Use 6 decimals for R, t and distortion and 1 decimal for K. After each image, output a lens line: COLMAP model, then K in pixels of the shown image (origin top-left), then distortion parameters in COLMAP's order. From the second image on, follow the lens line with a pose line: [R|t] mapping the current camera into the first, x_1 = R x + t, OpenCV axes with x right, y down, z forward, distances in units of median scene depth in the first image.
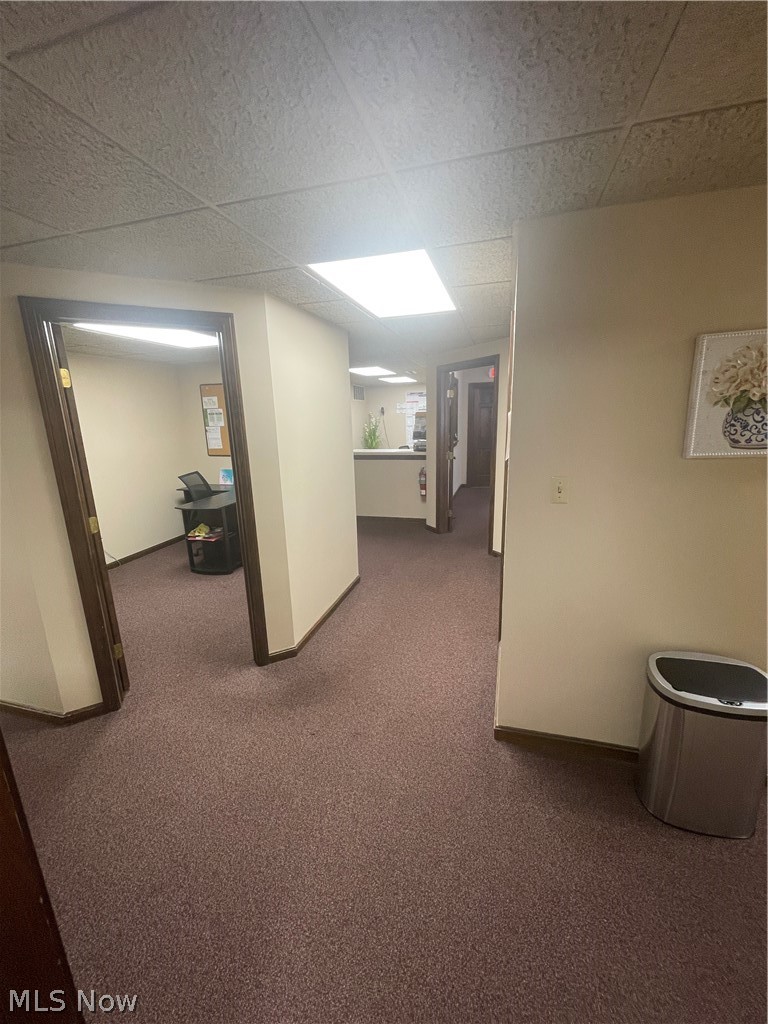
lens RADIAL K [[414.3, 0, 382.2], [0, 414.3, 510.7], [0, 0, 1]] dist [-0.000216, 0.000029]
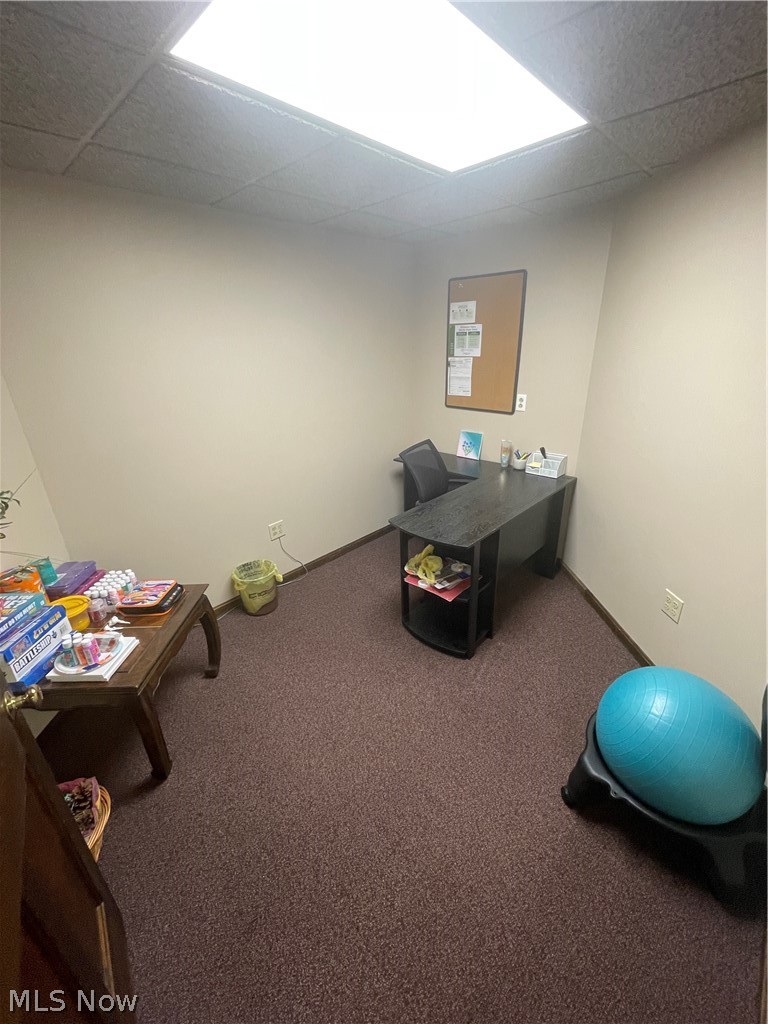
lens RADIAL K [[414.3, 0, 387.0], [0, 414.3, 510.0], [0, 0, 1]] dist [-0.000216, 0.000029]
pose [[0.889063, 0.179220, -0.421245, -0.217677], [-0.103569, 0.975068, 0.196257, -0.097135], [0.445915, -0.130857, 0.885458, 0.412104]]
